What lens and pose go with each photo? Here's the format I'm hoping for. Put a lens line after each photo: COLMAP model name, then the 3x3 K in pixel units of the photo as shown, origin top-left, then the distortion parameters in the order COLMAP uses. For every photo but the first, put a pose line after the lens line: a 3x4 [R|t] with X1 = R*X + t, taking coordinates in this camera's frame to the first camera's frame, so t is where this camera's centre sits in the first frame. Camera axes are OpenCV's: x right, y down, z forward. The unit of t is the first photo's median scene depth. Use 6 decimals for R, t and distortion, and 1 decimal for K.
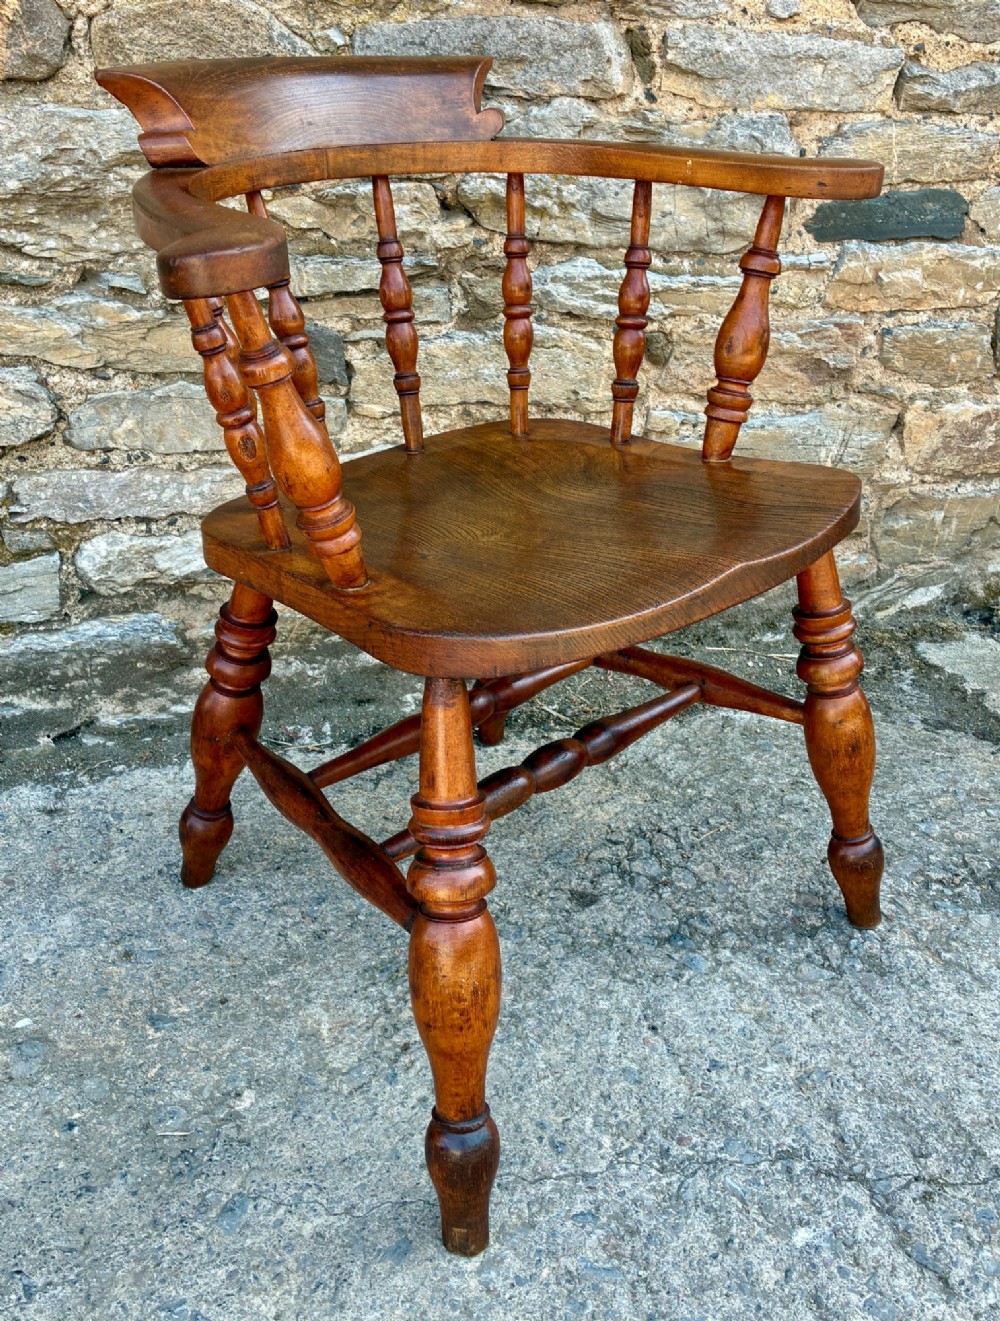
lens RADIAL K [[1247.1, 0, 511.0], [0, 1247.1, 568.9], [0, 0, 1]] dist [0.019590, 0.000000]
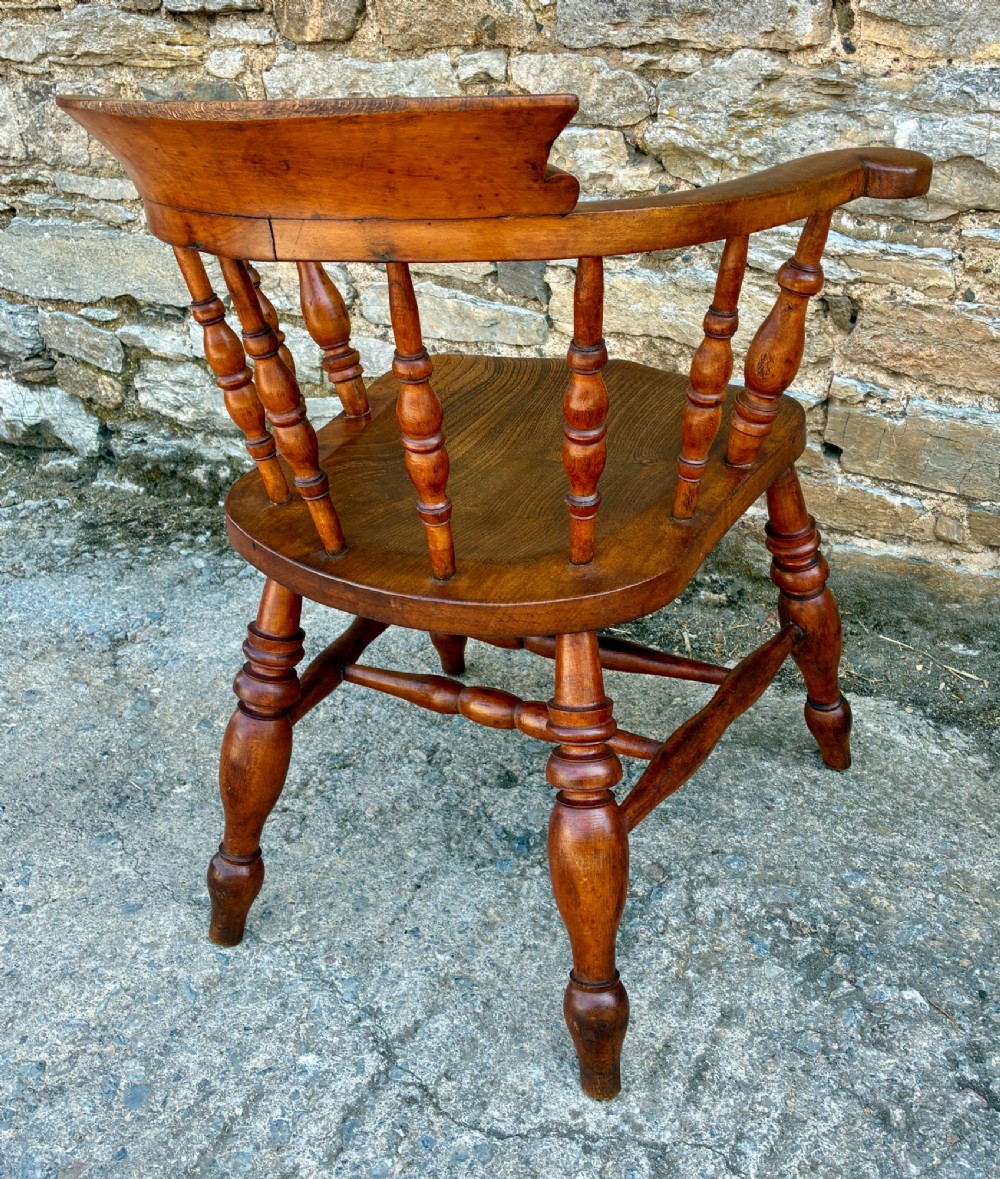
lens RADIAL K [[1186.0, 0, 511.9], [0, 1186.0, 537.9], [0, 0, 1]] dist [0.020642, 0.000000]
pose [[0.709928, 0.279495, -0.646440, 0.633574], [-0.215293, 0.960068, 0.178658, -0.132177], [0.670560, 0.012340, 0.741752, 0.173056]]
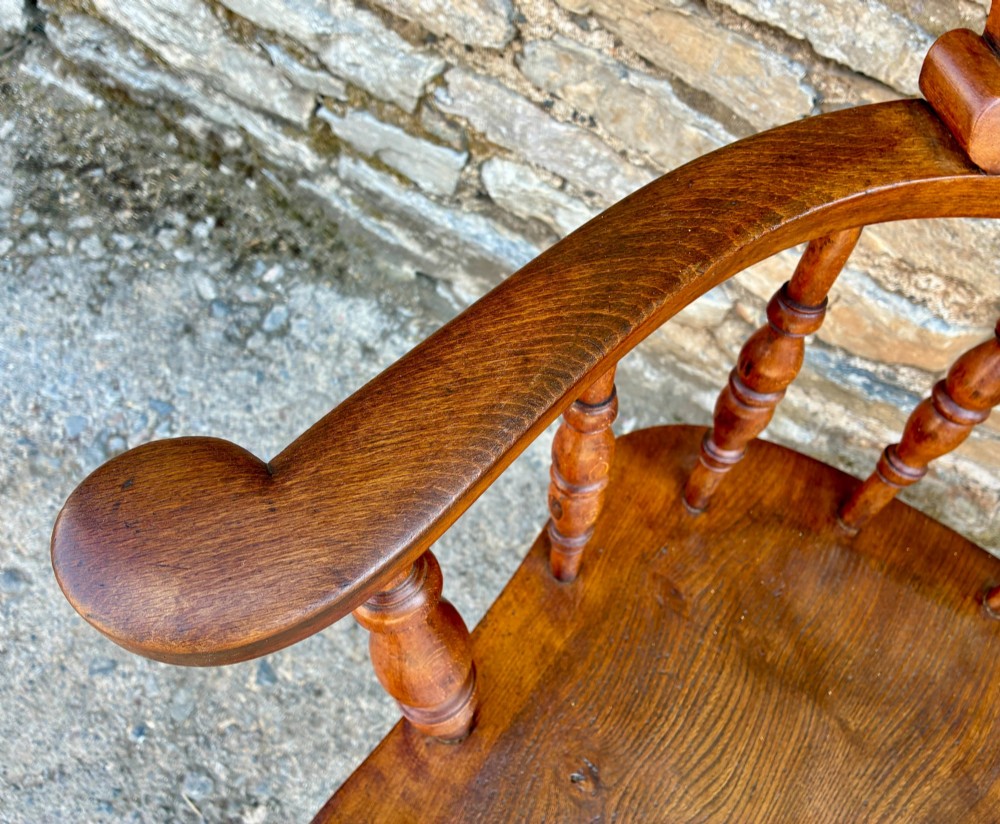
lens RADIAL K [[891.3, 0, 499.3], [0, 891.3, 393.1], [0, 0, 1]] dist [0.014600, -0.005716]
pose [[0.713194, 0.671218, -0.202043, -0.108176], [-0.410938, 0.633870, 0.655239, -0.331649], [0.567877, -0.384285, 0.727901, 0.499067]]
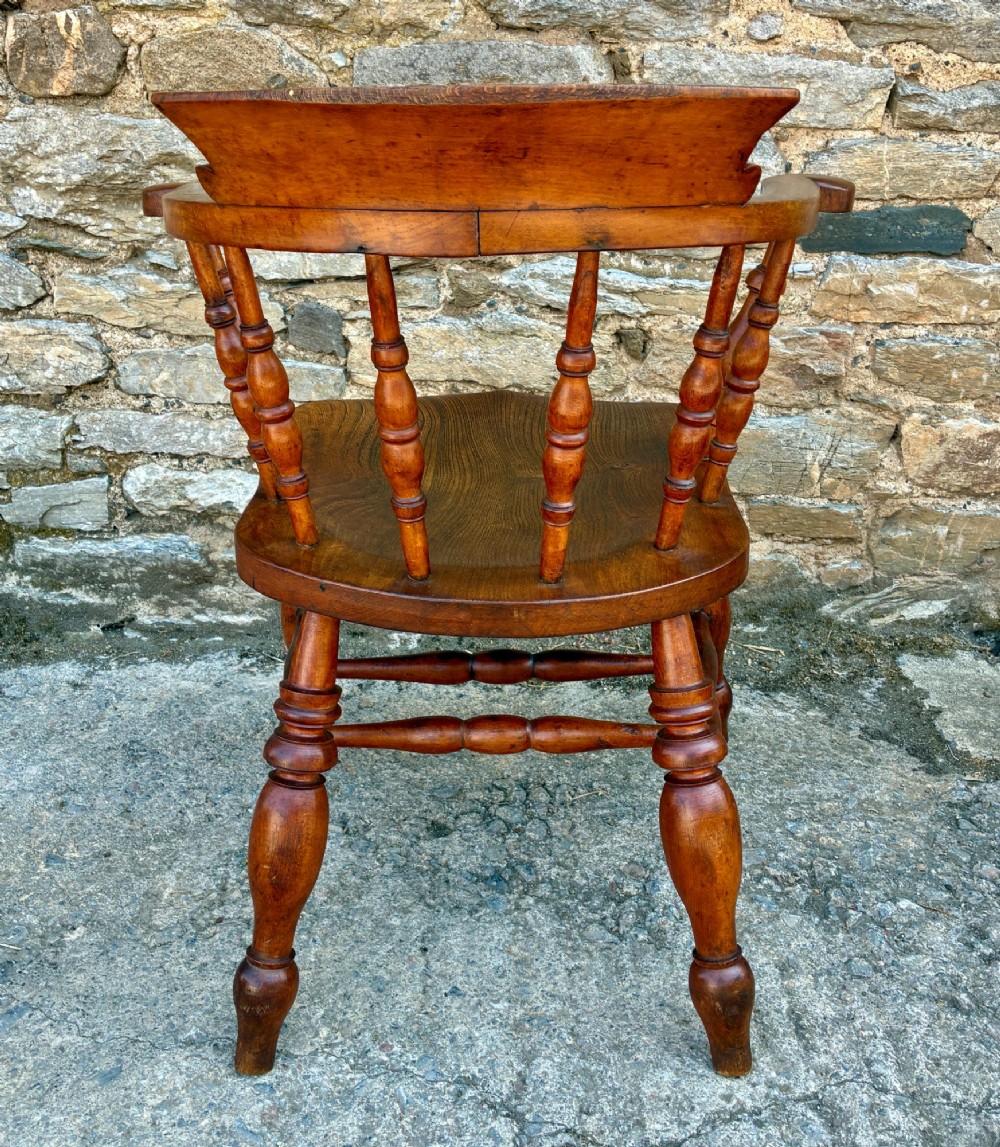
lens RADIAL K [[1164.7, 0, 499.0], [0, 1164.7, 513.0], [0, 0, 1]] dist [0.018516, 0.000000]
pose [[0.954486, 0.107088, -0.278368, 0.330381], [-0.112939, 0.993589, -0.005023, -0.014846], [0.276045, 0.036233, 0.960461, 0.009151]]
